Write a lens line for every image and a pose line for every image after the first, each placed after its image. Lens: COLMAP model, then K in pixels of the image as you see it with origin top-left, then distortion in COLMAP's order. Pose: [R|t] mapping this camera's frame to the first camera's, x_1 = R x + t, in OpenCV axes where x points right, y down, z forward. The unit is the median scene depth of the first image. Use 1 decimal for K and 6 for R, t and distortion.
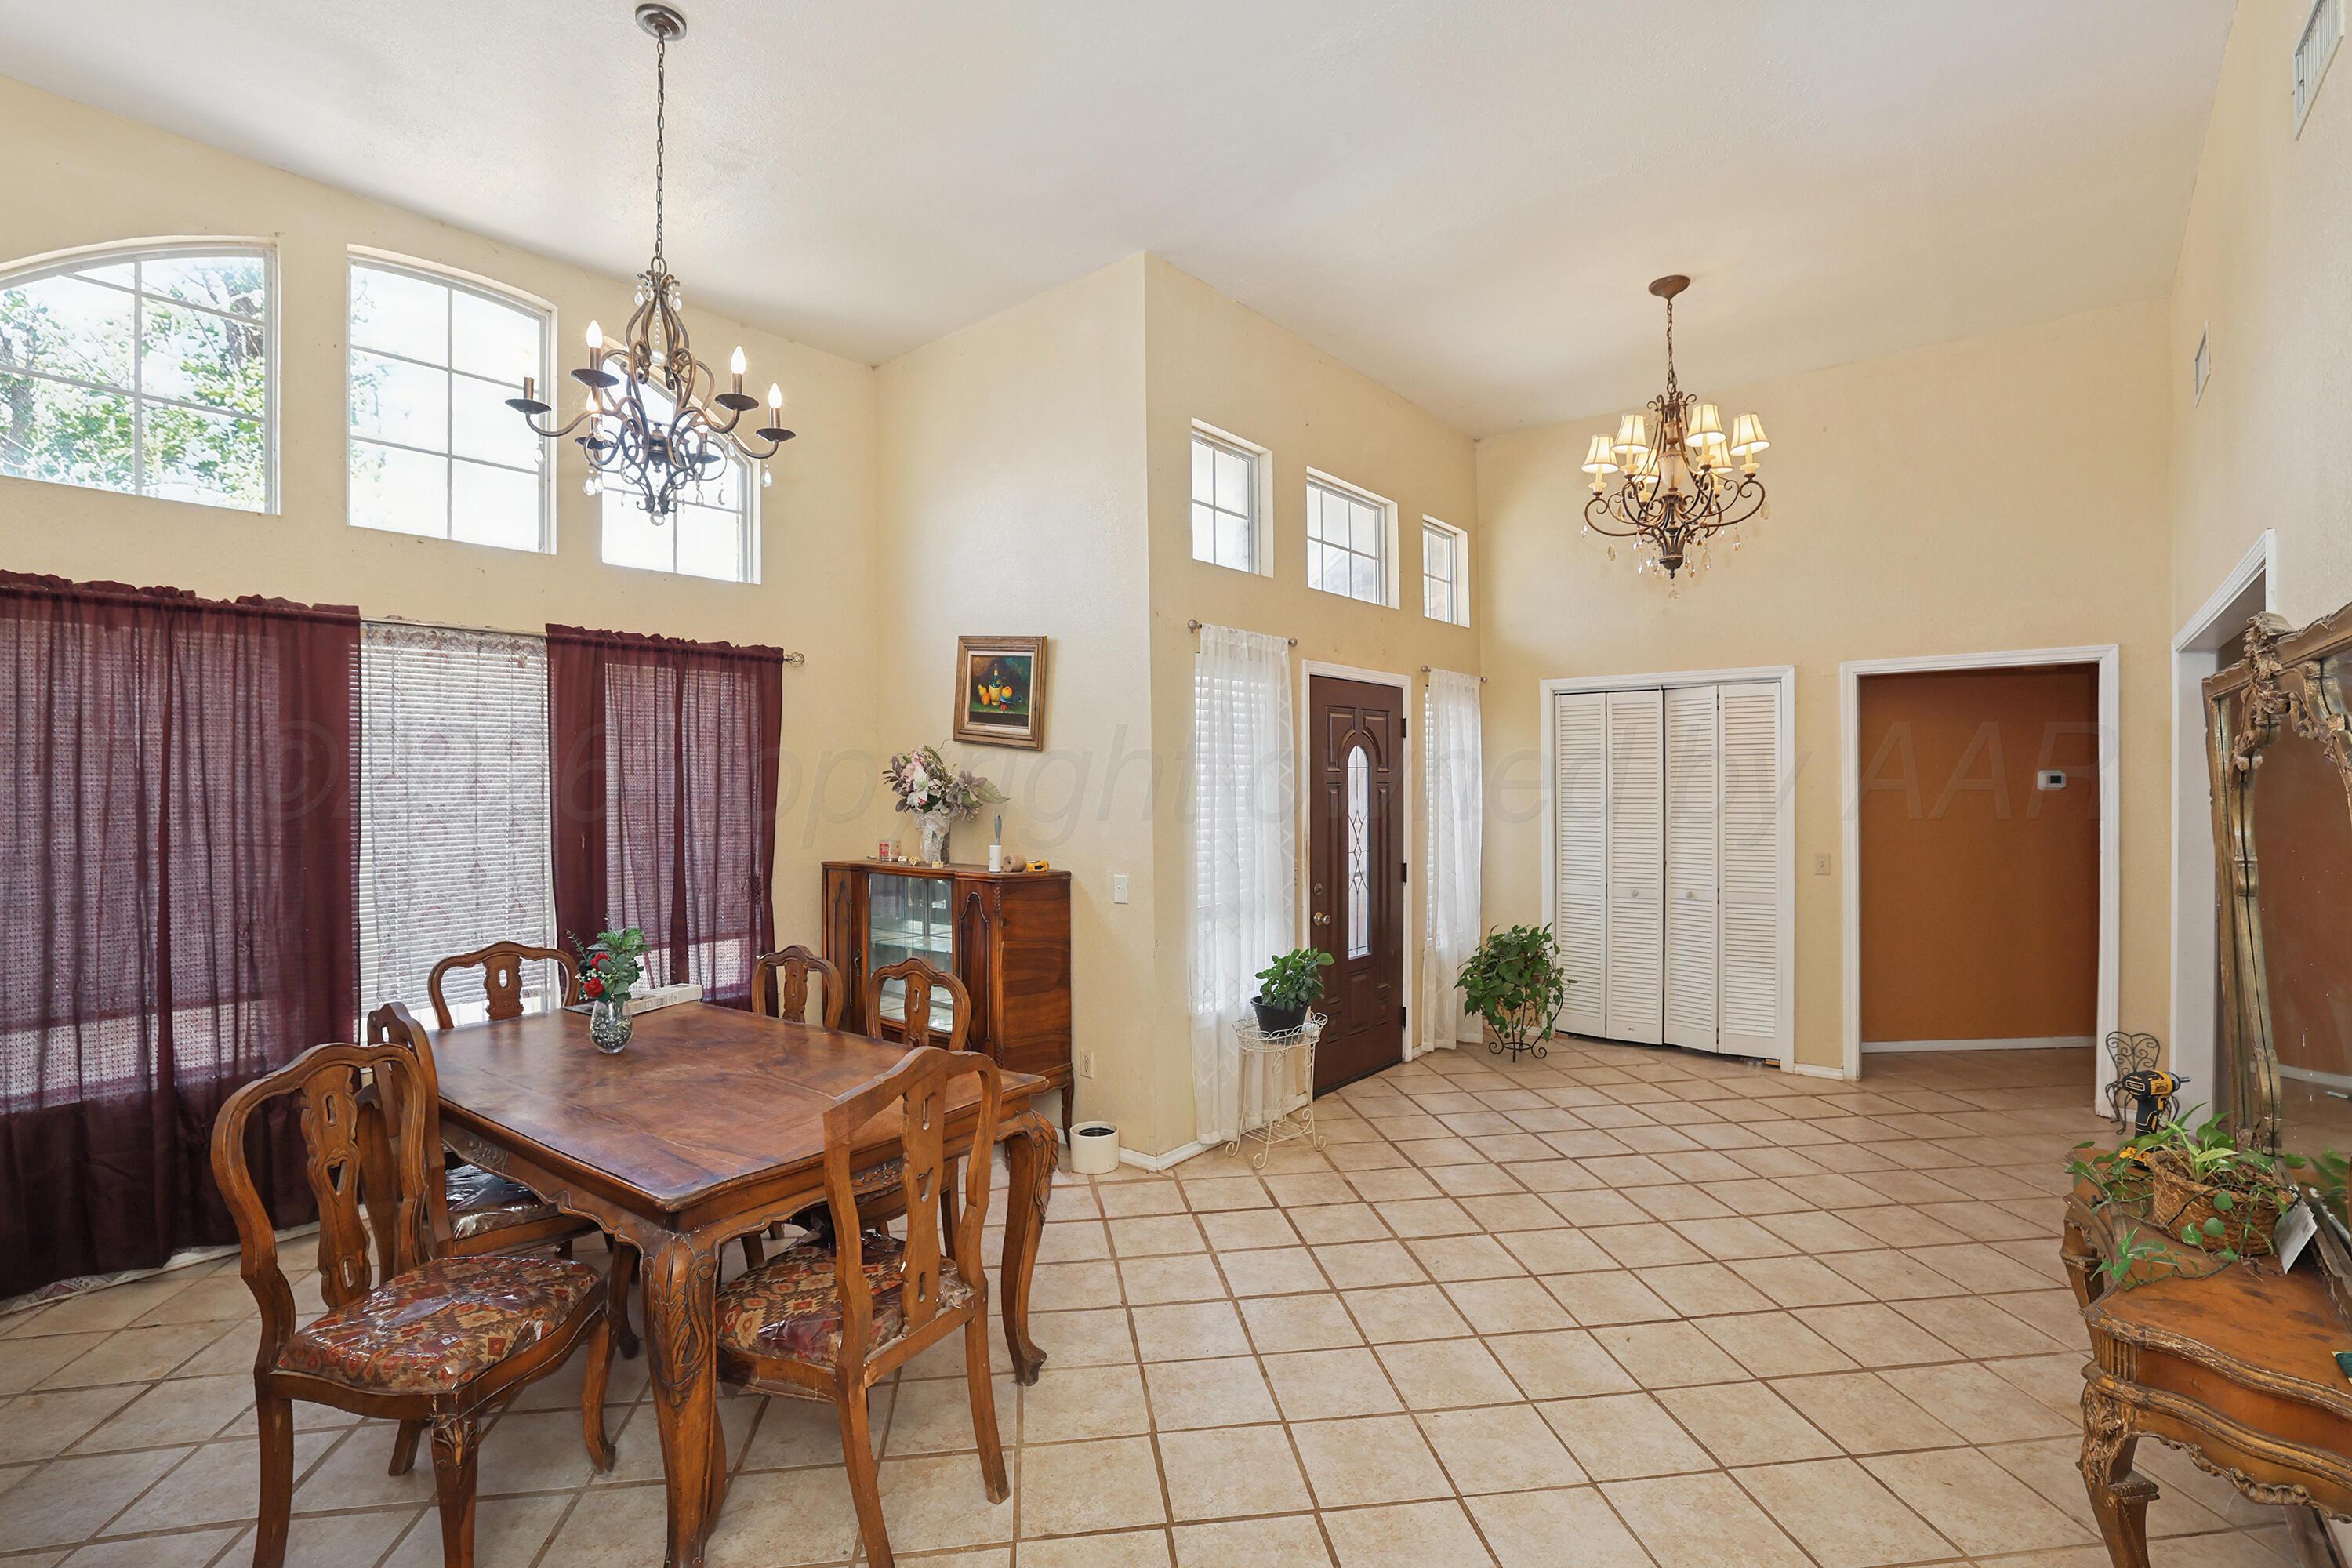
lens RADIAL K [[1057.0, 0, 1176.0], [0, 1057.0, 784.0], [0, 0, 1]] dist [-0.062173, 0.023285]
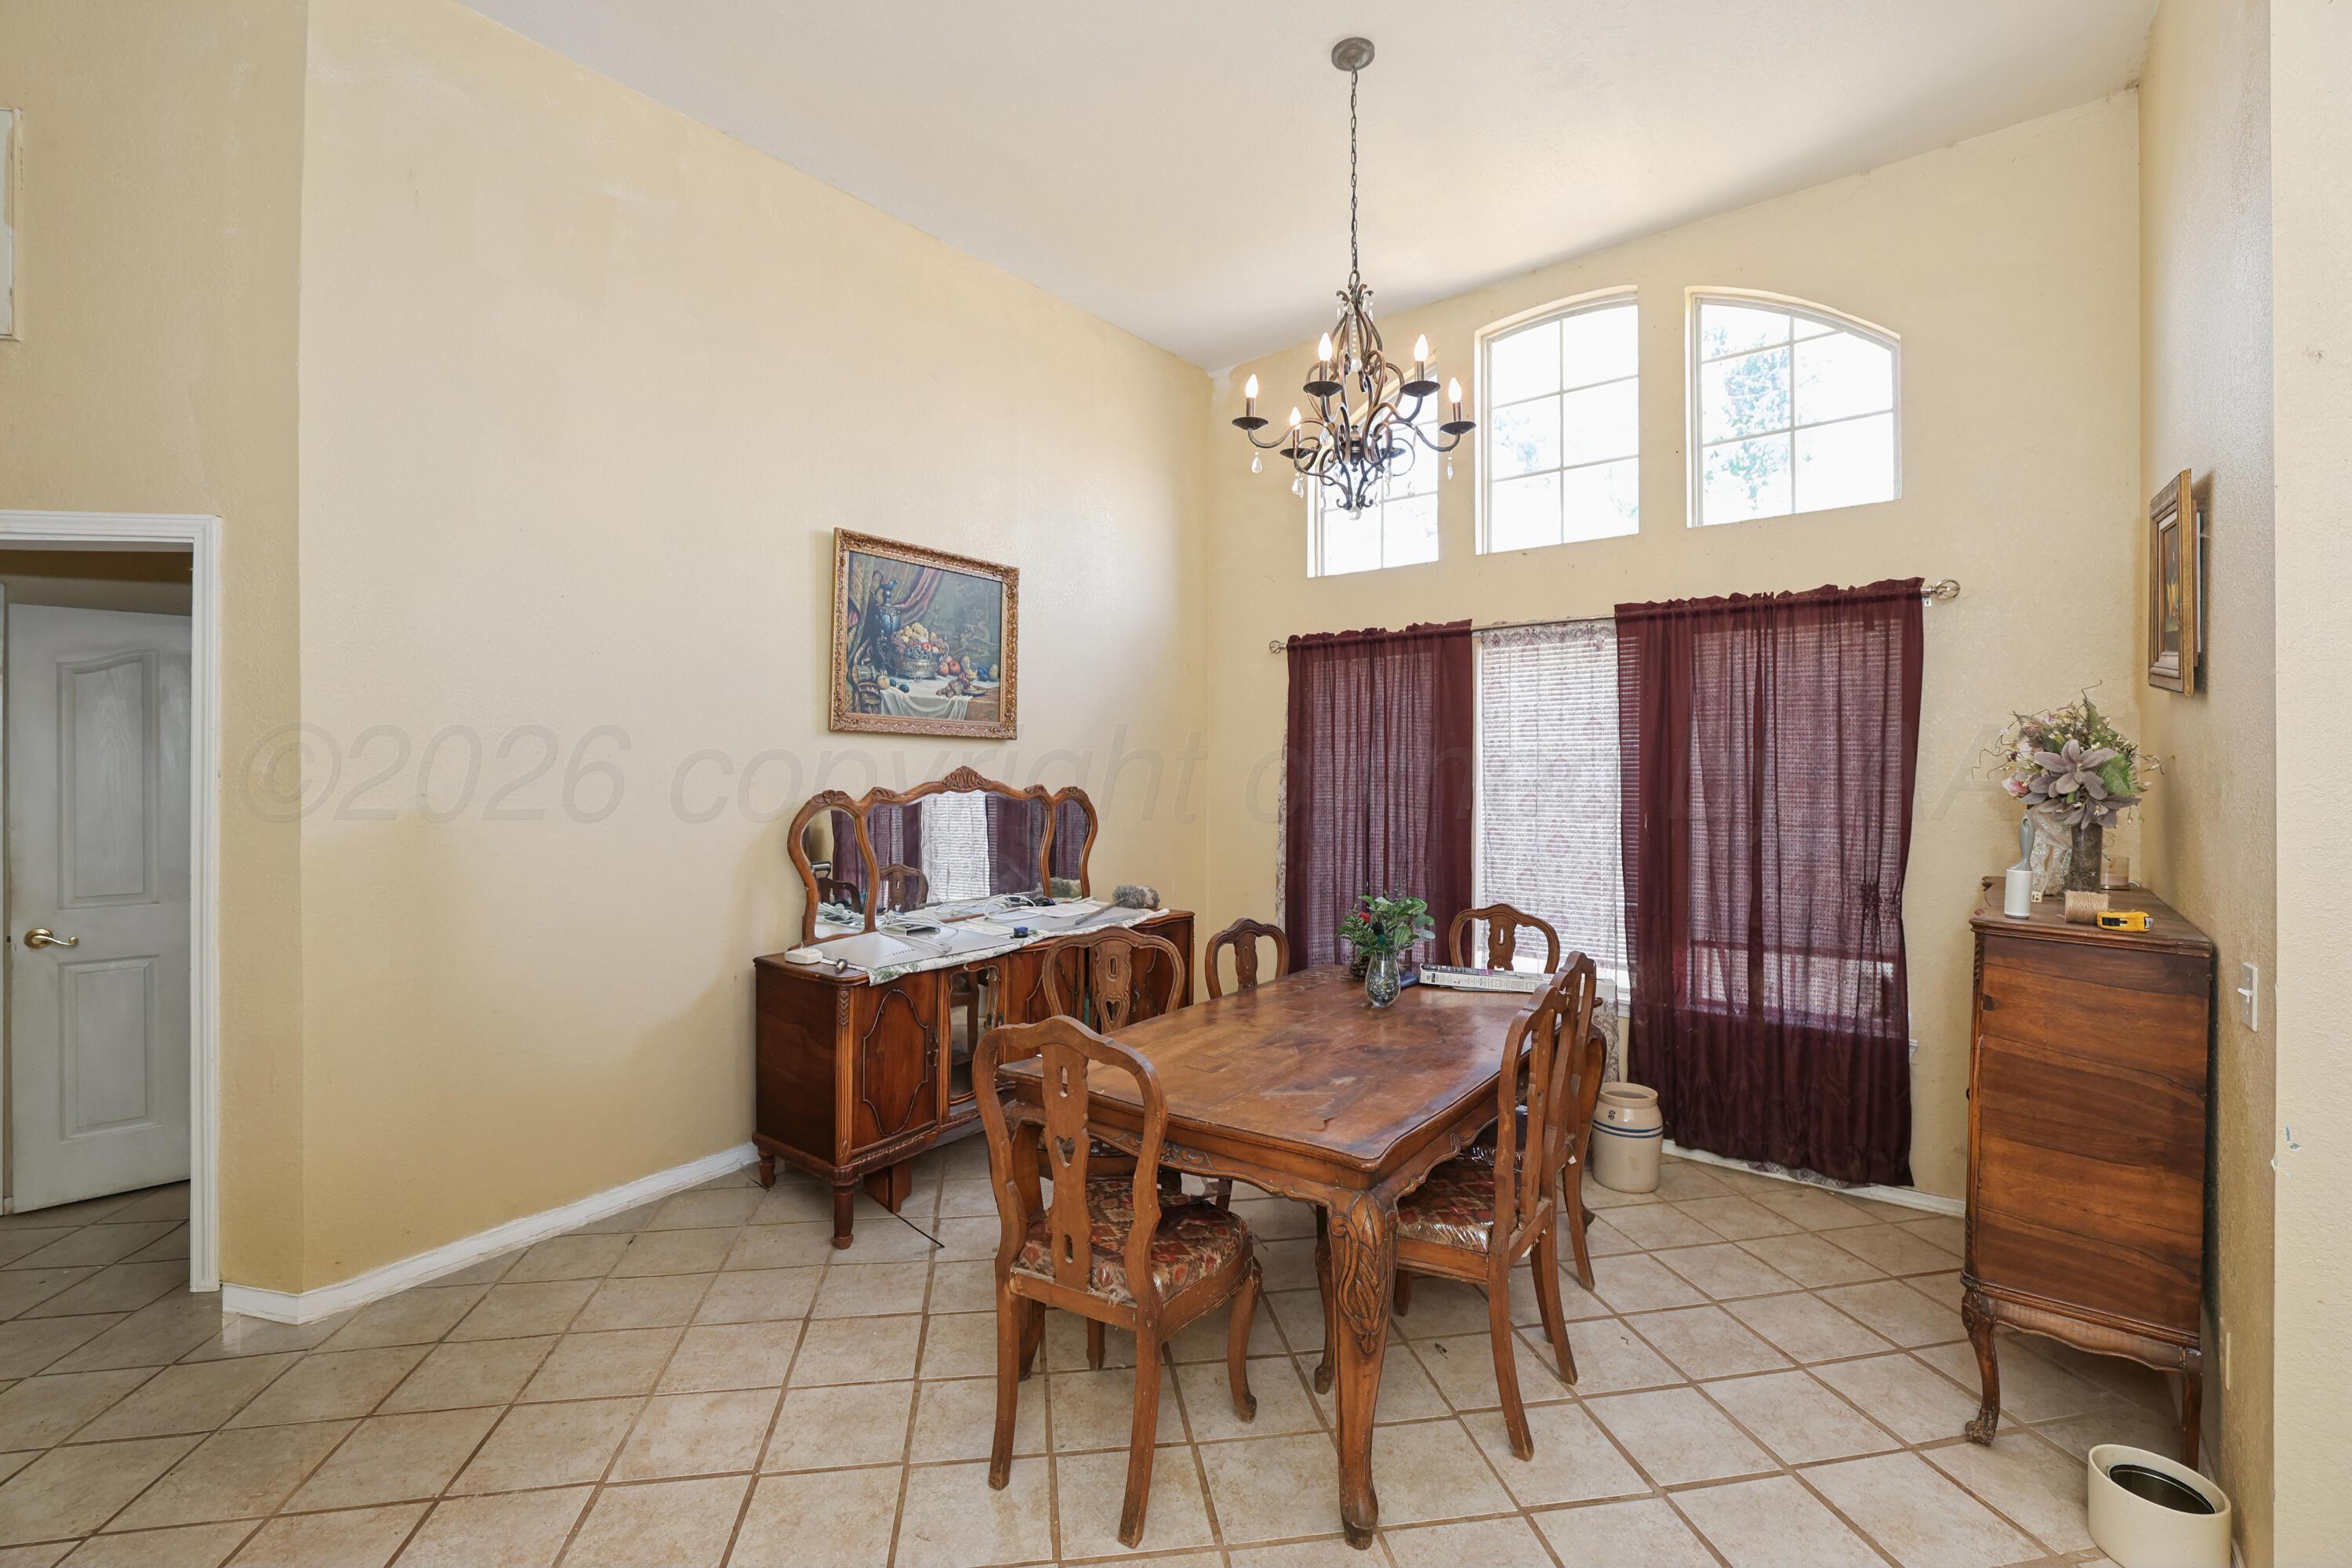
lens RADIAL K [[1009.7, 0, 1167.7], [0, 1009.7, 762.2], [0, 0, 1]] dist [-0.027238, 0.008553]
pose [[0.012528, 0.001321, -0.999921, 0.332345], [-0.002546, 0.999996, 0.001289, -0.000160], [0.999918, 0.002529, 0.012531, 0.485013]]
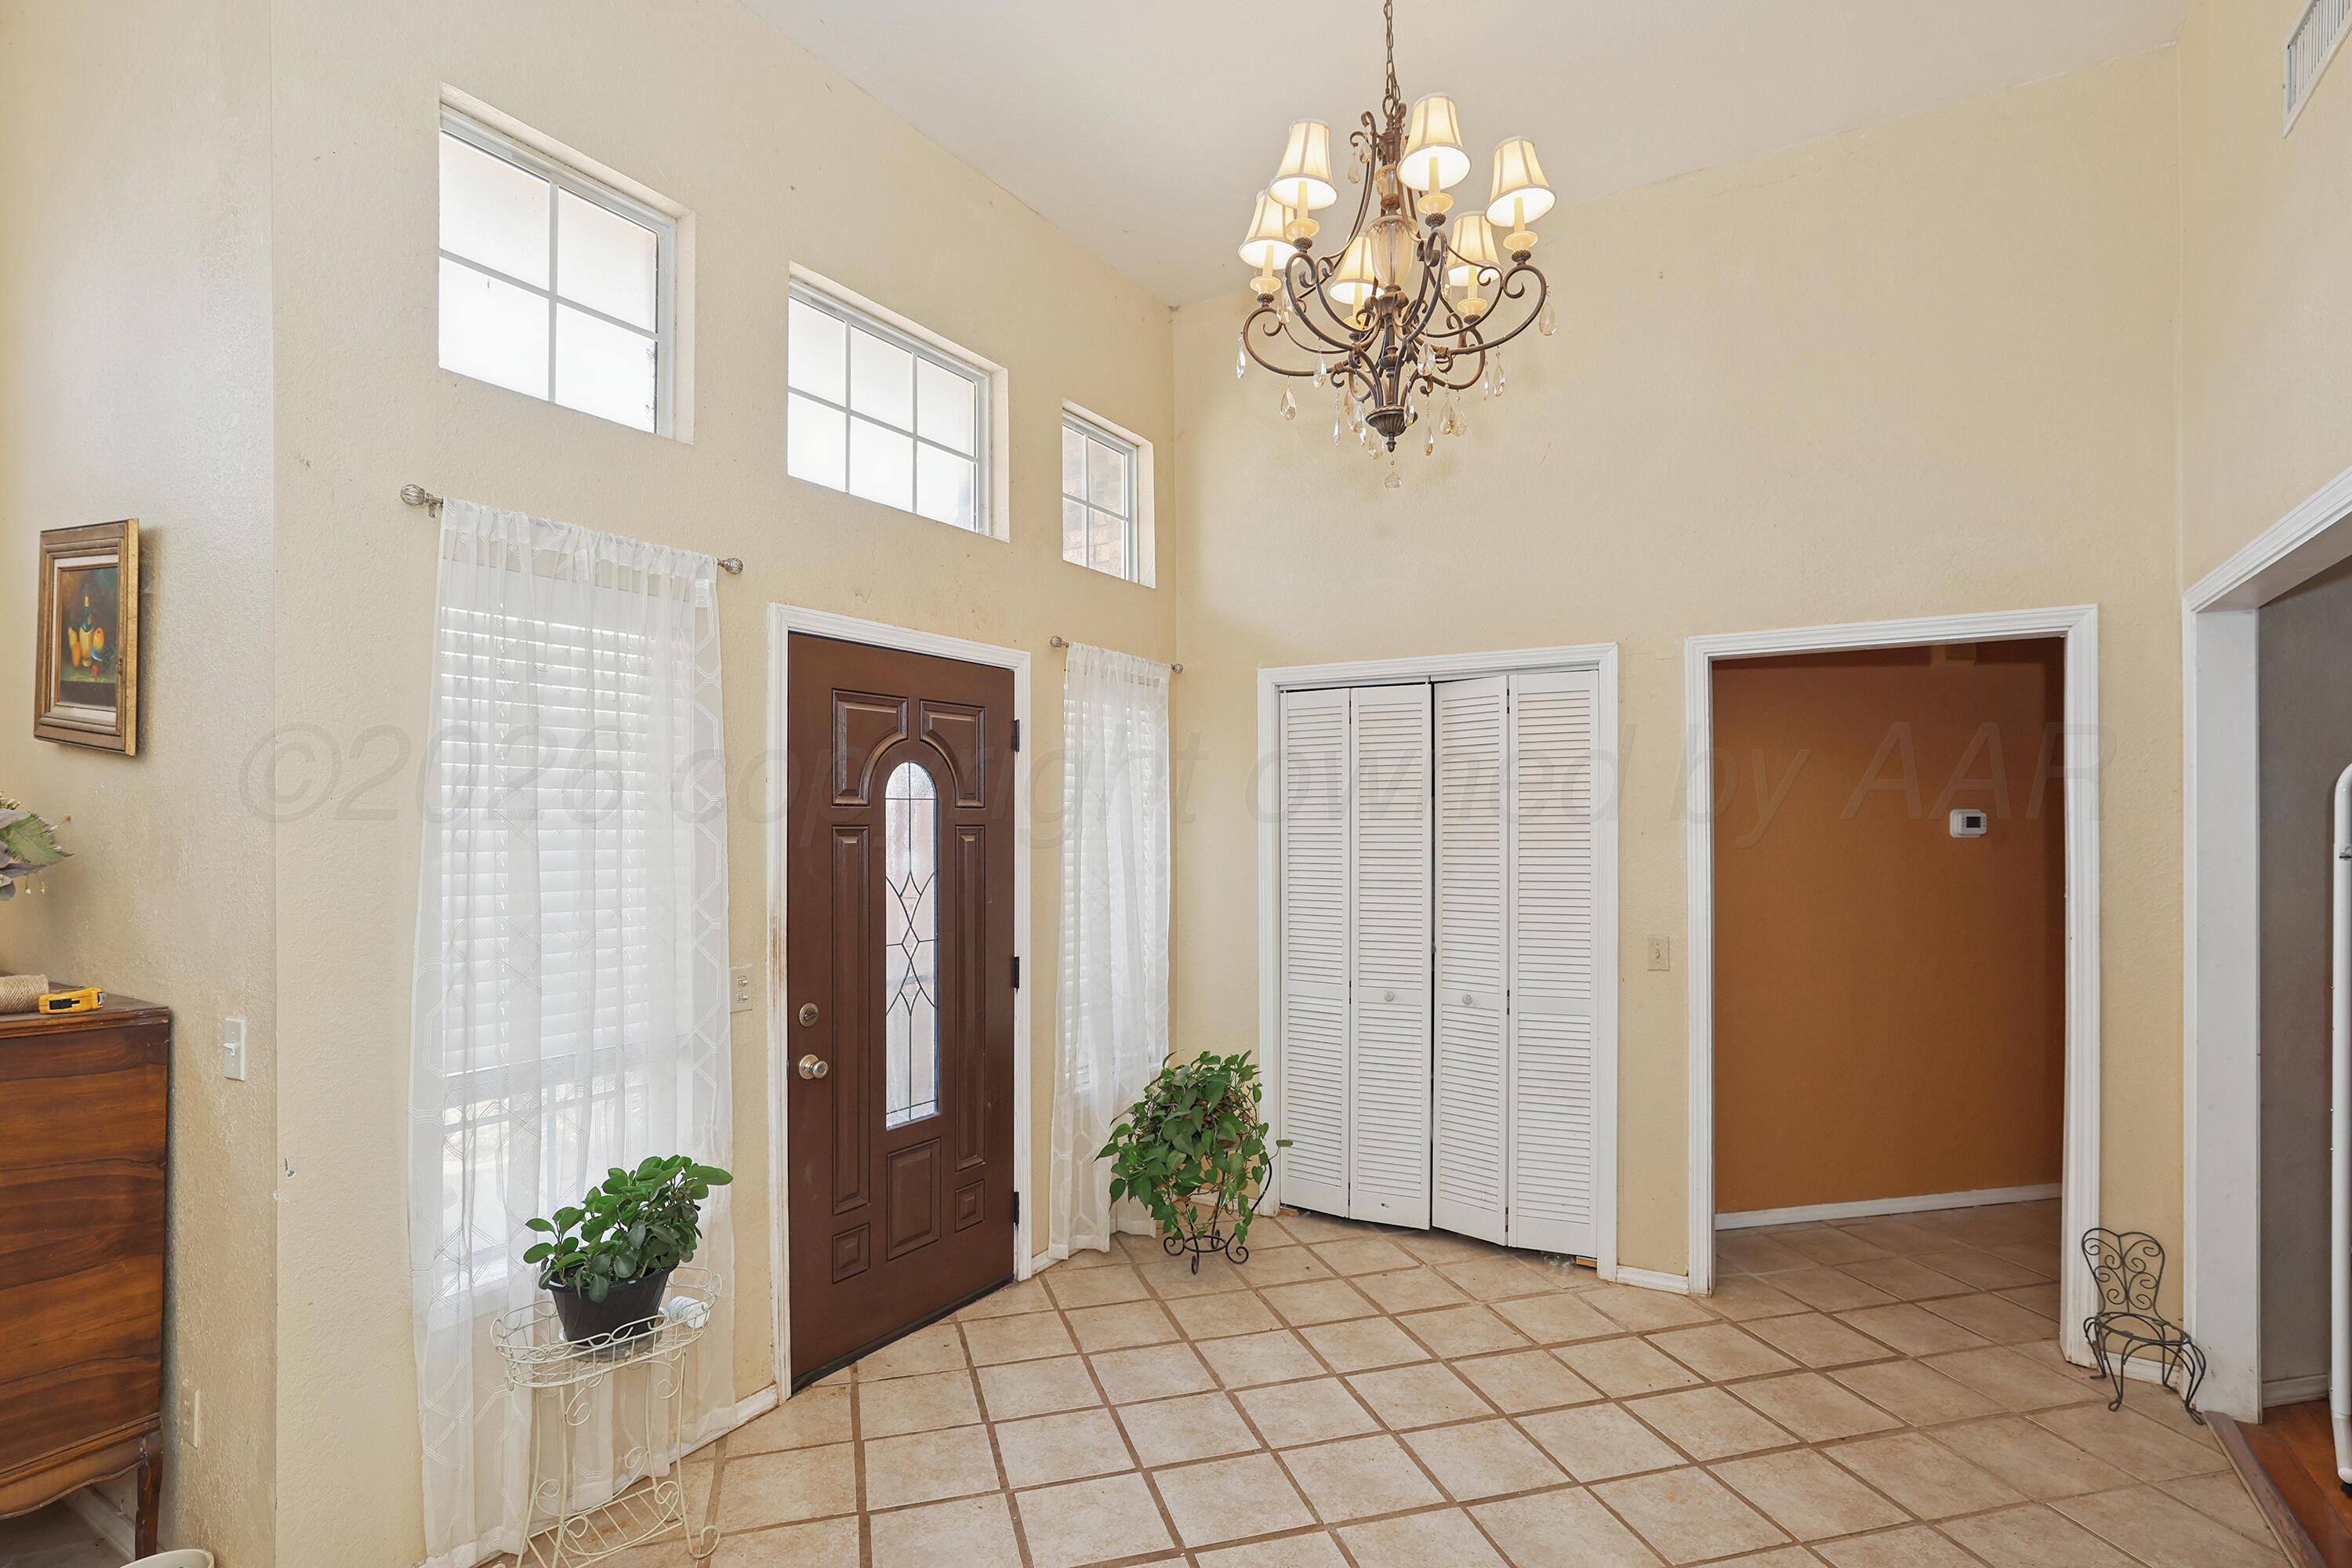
lens RADIAL K [[1142.8, 0, 1209.7], [0, 1142.8, 820.4], [0, 0, 1]] dist [-0.053323, 0.022036]
pose [[0.986397, 0.002716, 0.164356, 0.267881], [-0.001730, 0.999980, -0.006141, 0.000005], [-0.164370, 0.005773, 0.986382, 0.402753]]
